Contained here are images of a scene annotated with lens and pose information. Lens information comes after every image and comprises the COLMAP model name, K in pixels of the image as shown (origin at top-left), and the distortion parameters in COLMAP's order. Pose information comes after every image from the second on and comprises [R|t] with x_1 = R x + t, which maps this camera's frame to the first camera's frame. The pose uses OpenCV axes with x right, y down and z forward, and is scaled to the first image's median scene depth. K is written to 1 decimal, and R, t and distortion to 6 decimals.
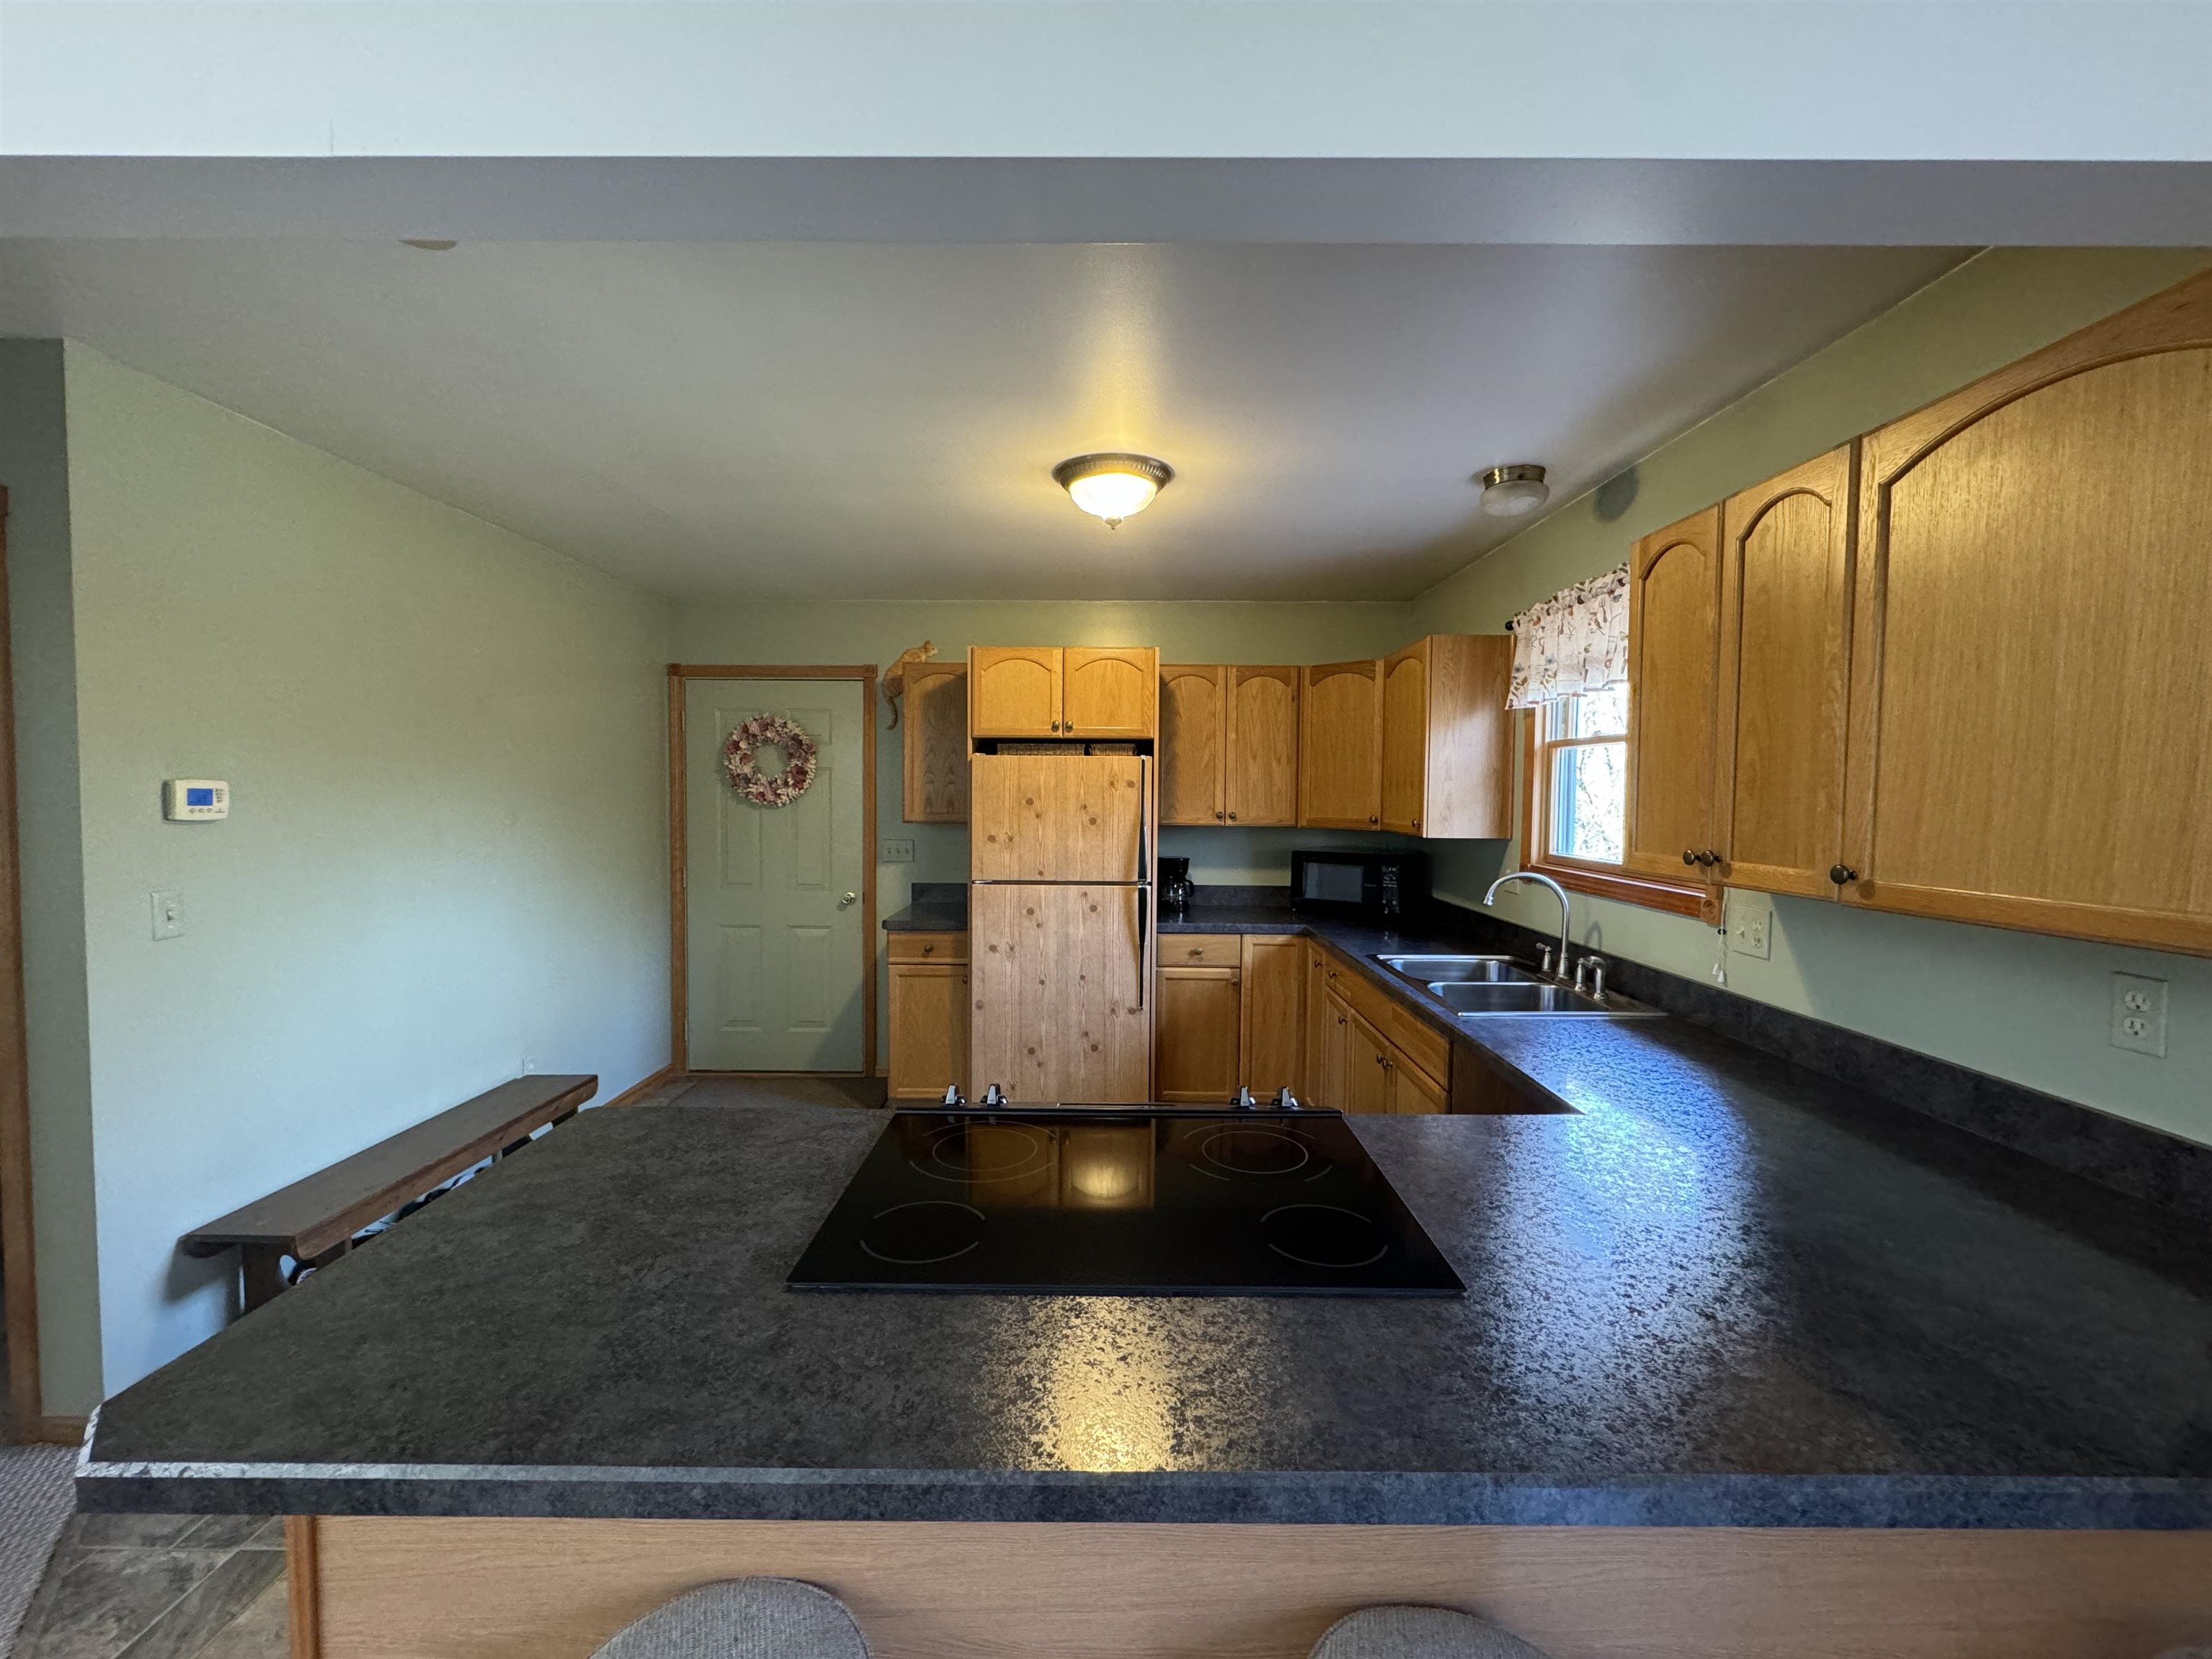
lens RADIAL K [[877.3, 0, 1104.0], [0, 877.3, 827.5], [0, 0, 1]] dist [0.000920, 0.000078]
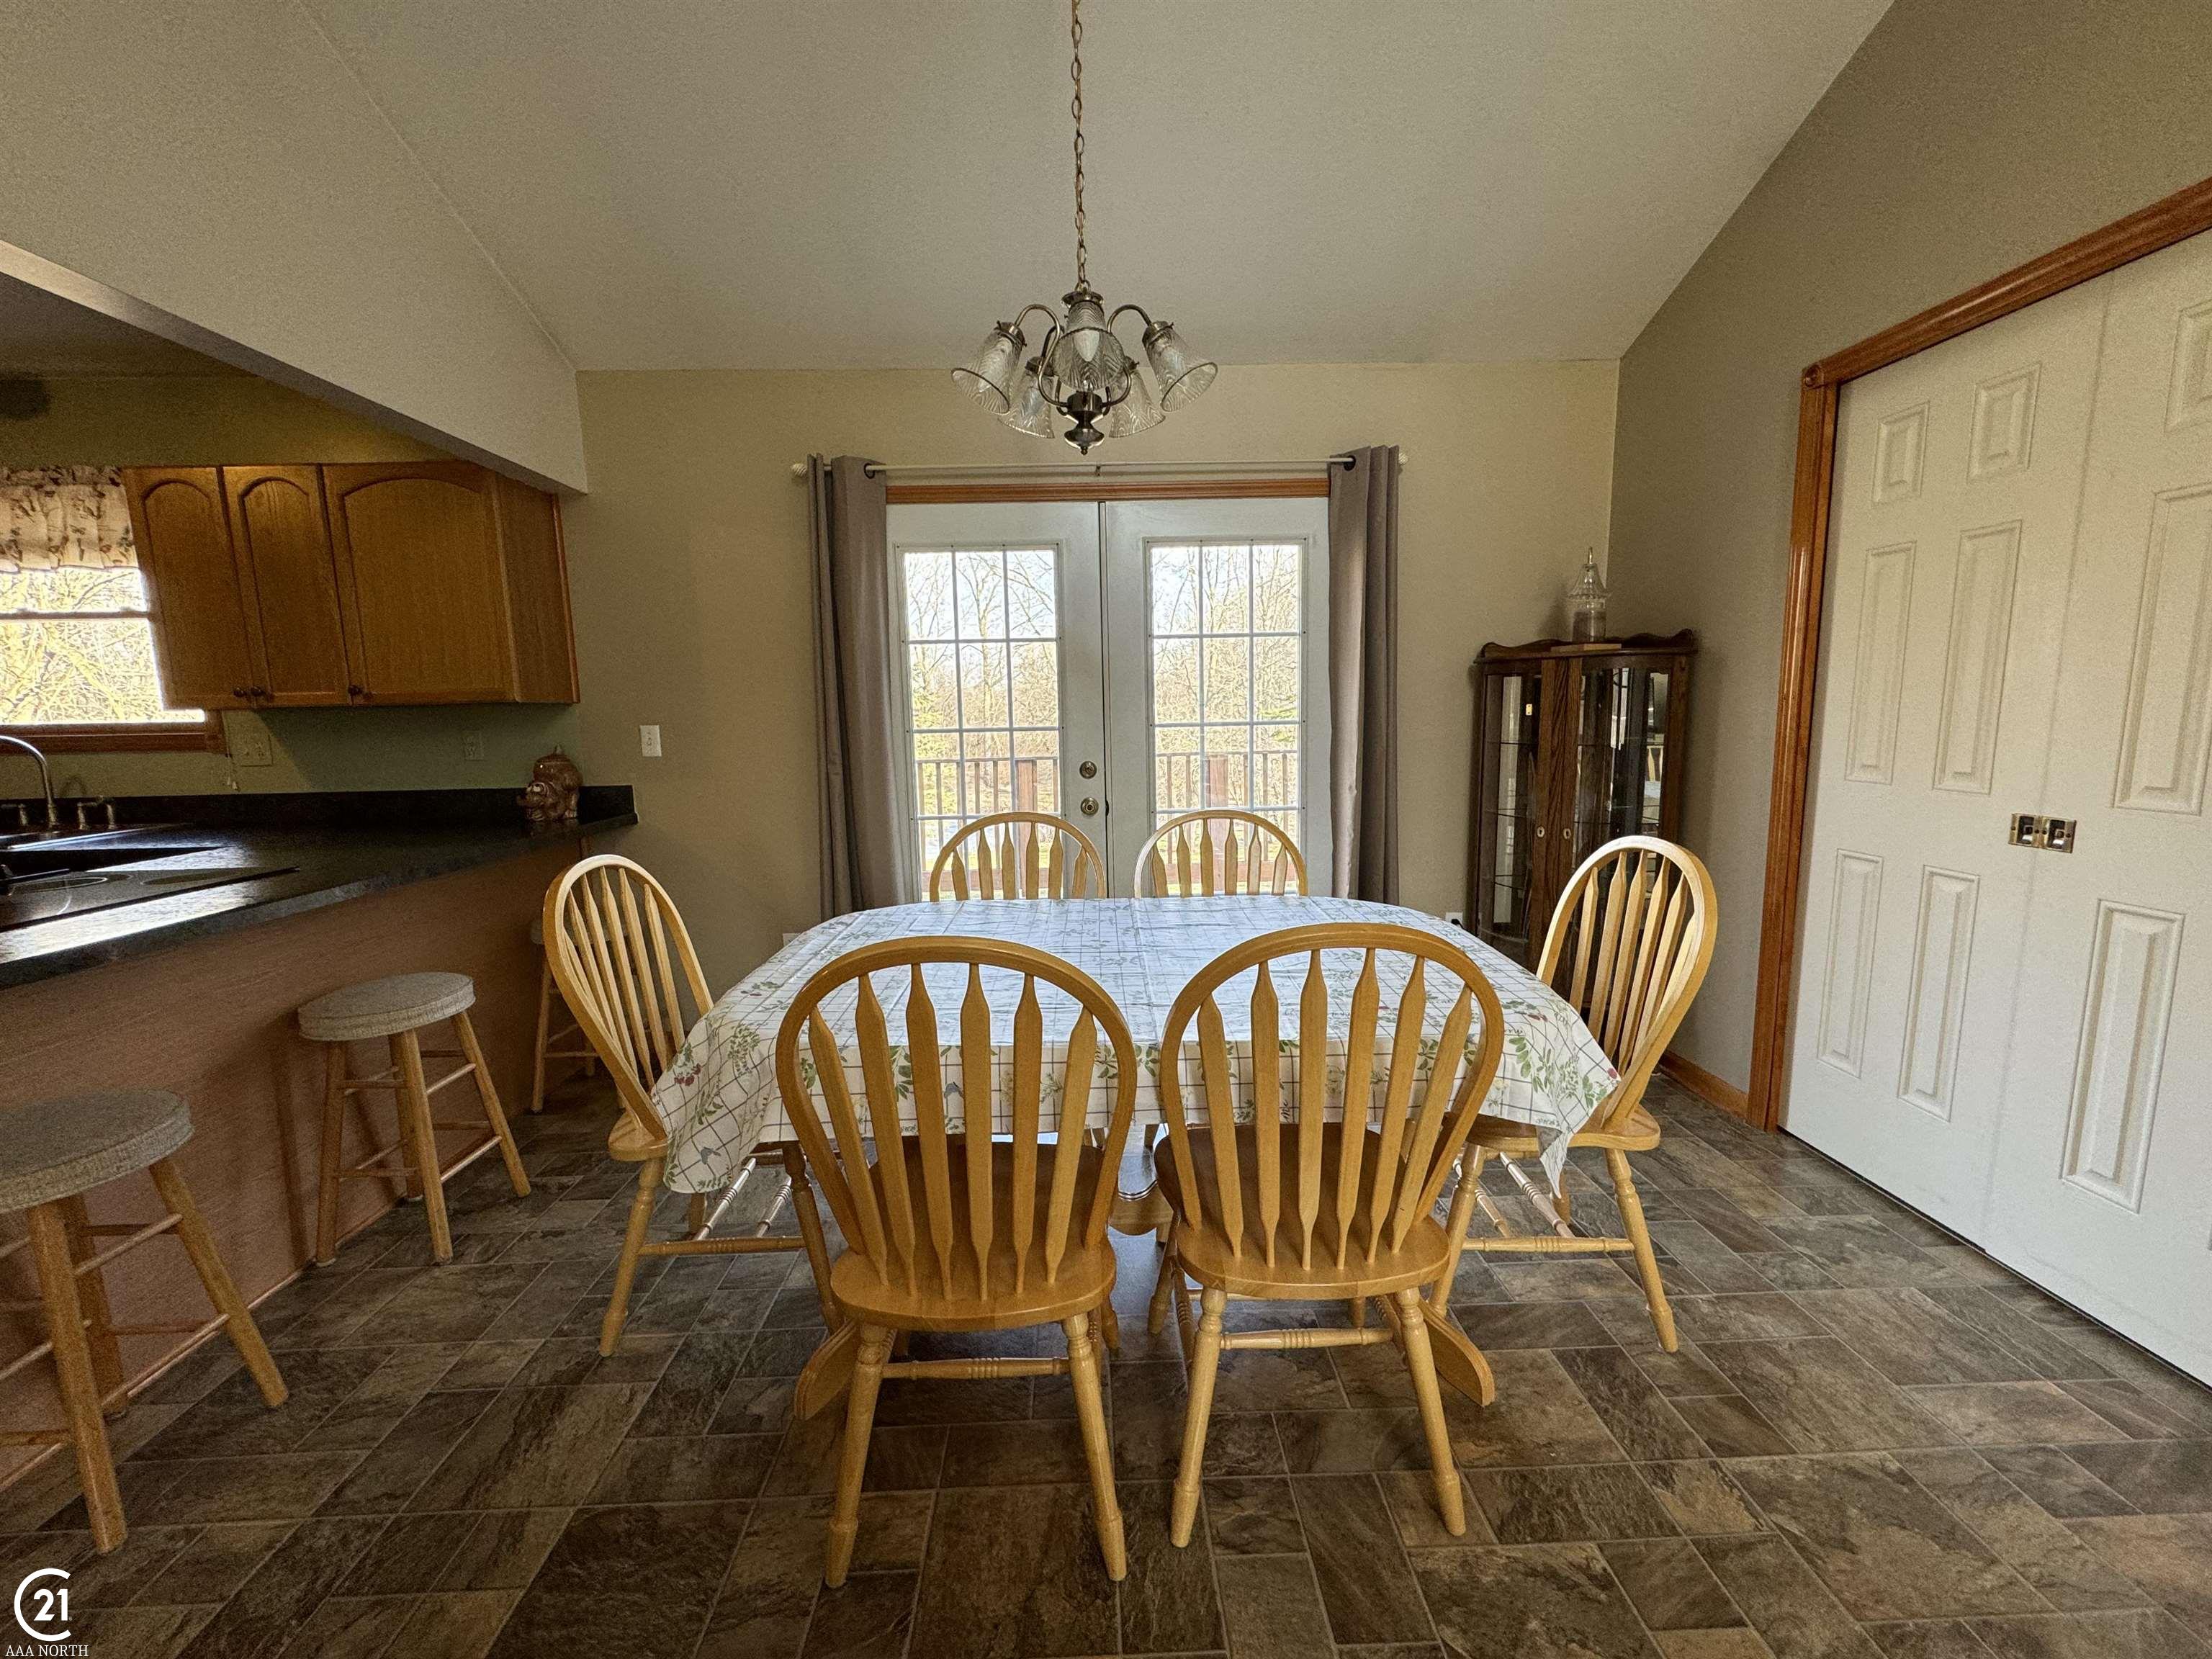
lens RADIAL K [[877.3, 0, 1104.0], [0, 877.3, 827.5], [0, 0, 1]] dist [0.000920, 0.000078]
pose [[-0.030397, -0.136333, 0.990197, -0.478464], [0.062523, 0.988455, 0.138012, 0.074768], [-0.997581, 0.066105, -0.021522, -0.248018]]
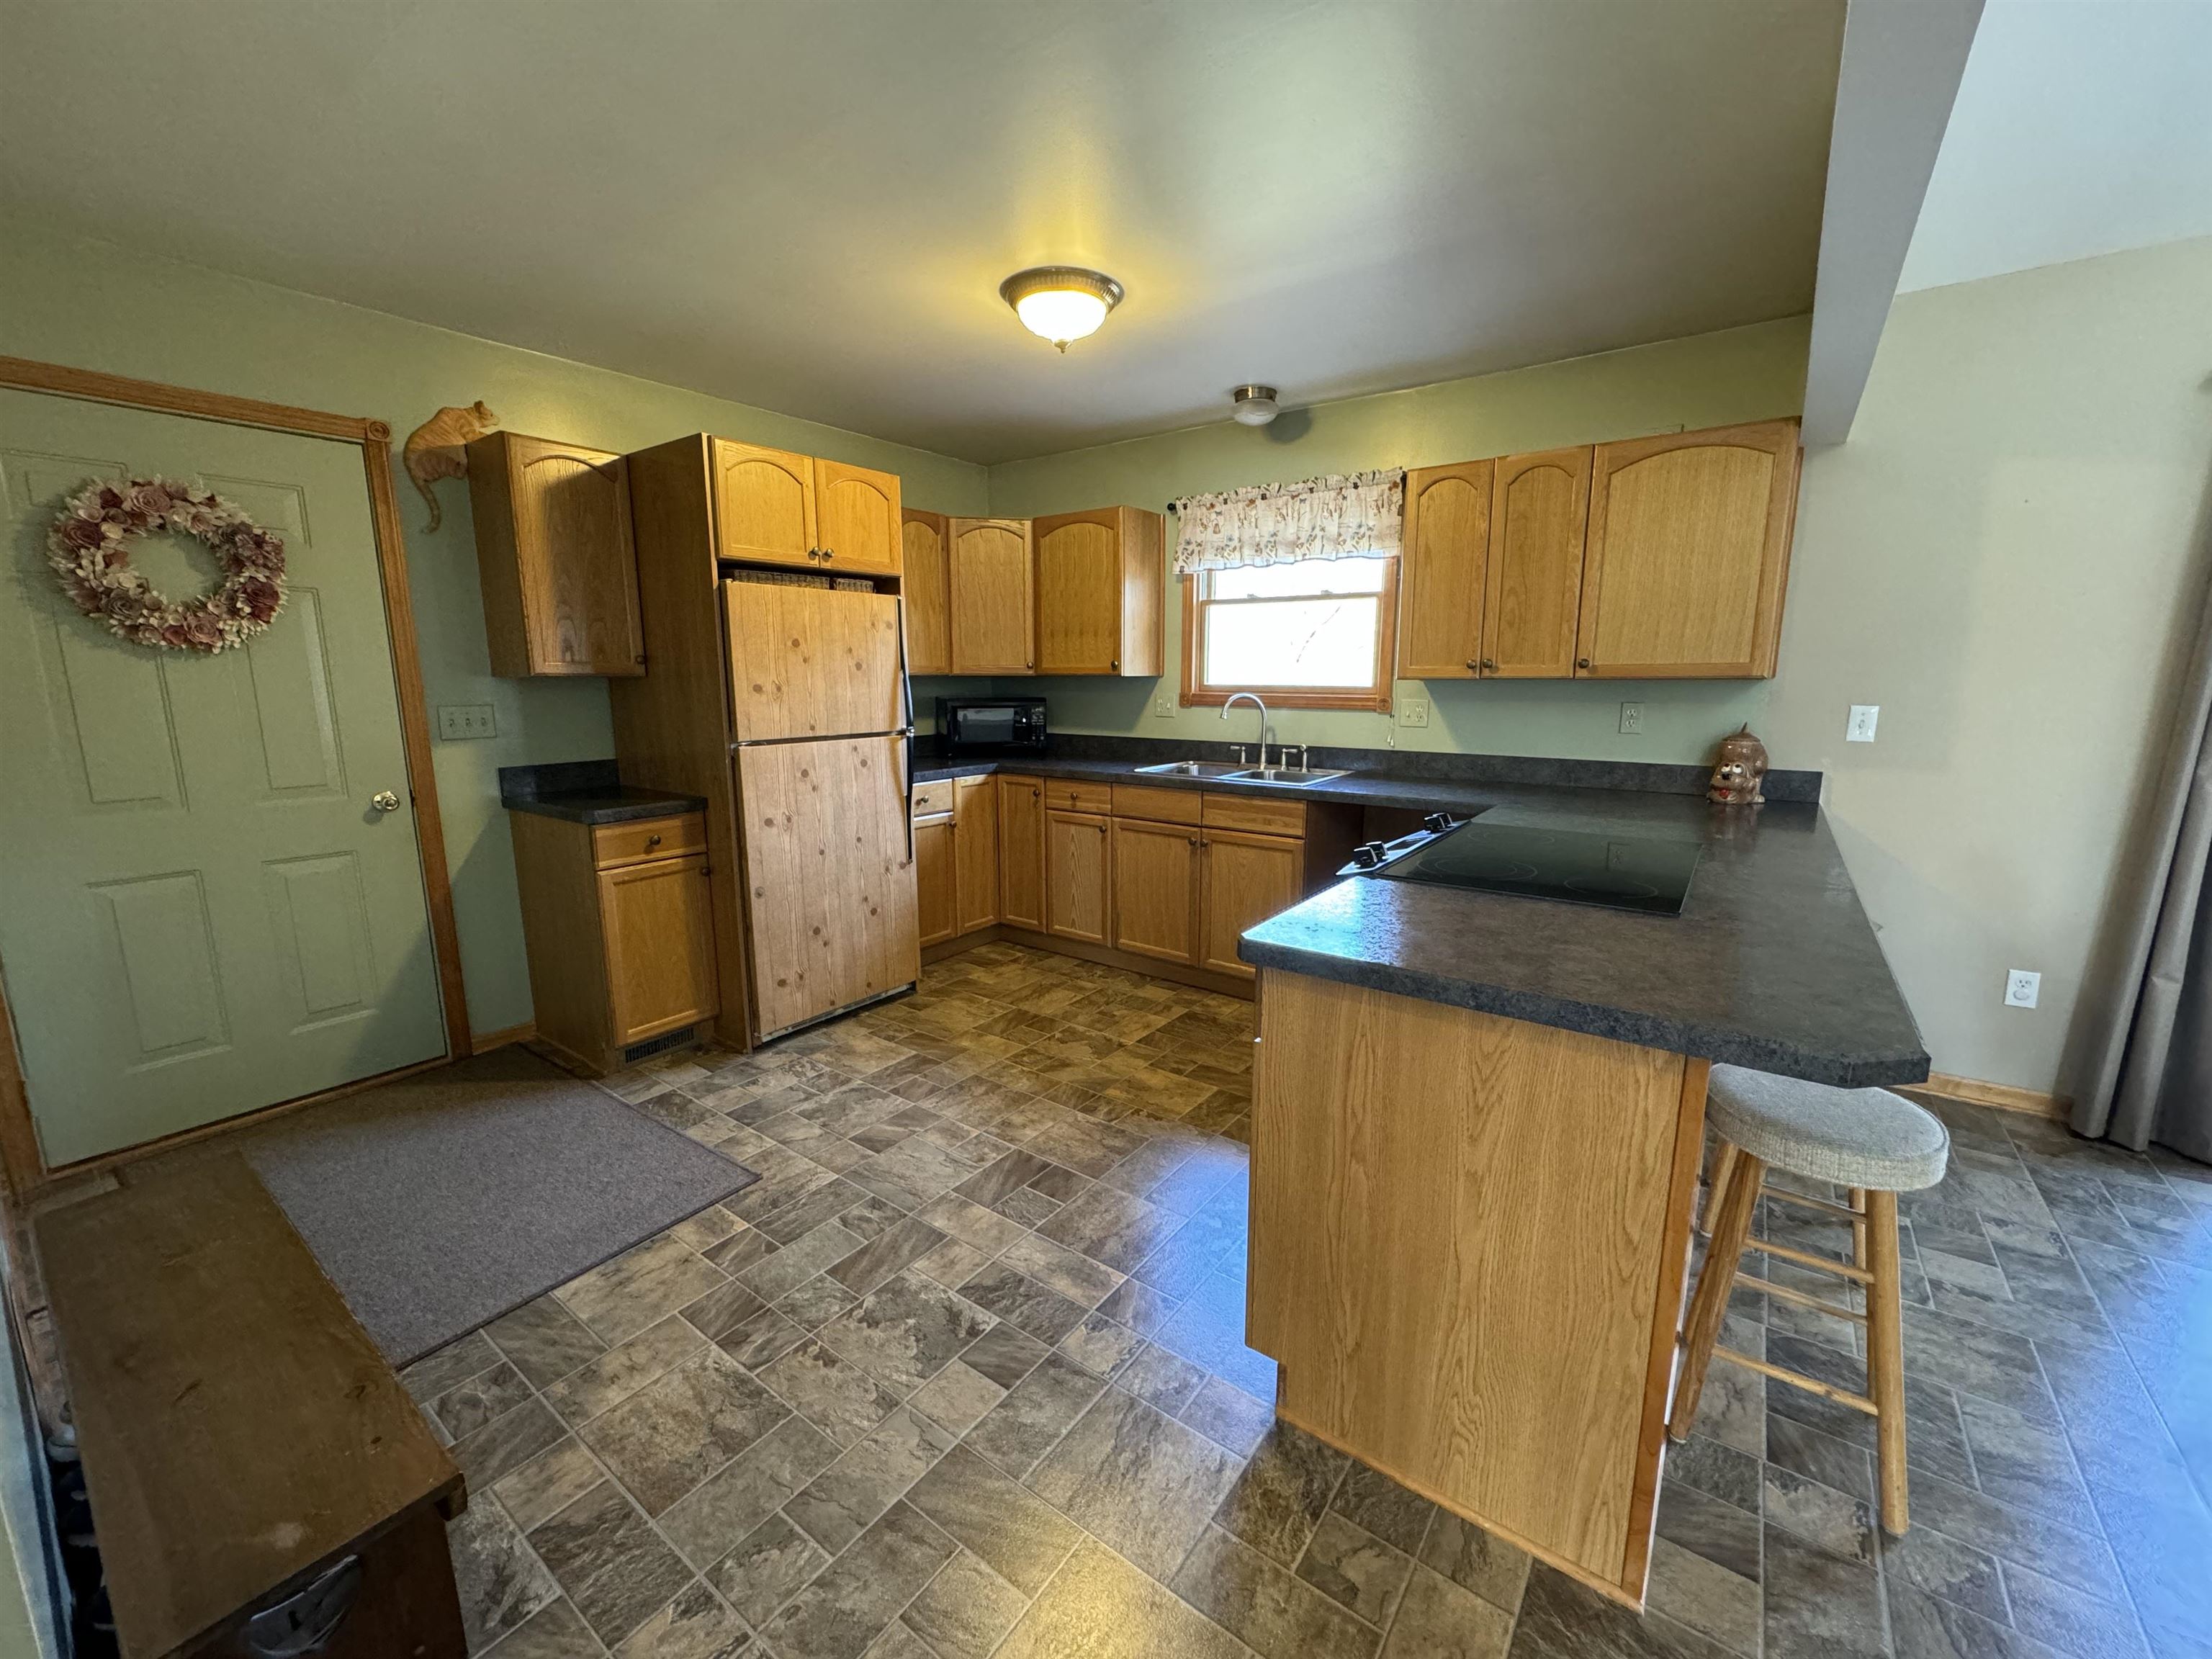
lens RADIAL K [[877.3, 0, 1104.0], [0, 877.3, 827.5], [0, 0, 1]] dist [0.000920, 0.000078]
pose [[0.594239, -0.149526, 0.790267, -0.597111], [0.040135, 0.986855, 0.156542, 0.025091], [-0.803286, -0.061306, 0.592429, 0.251561]]
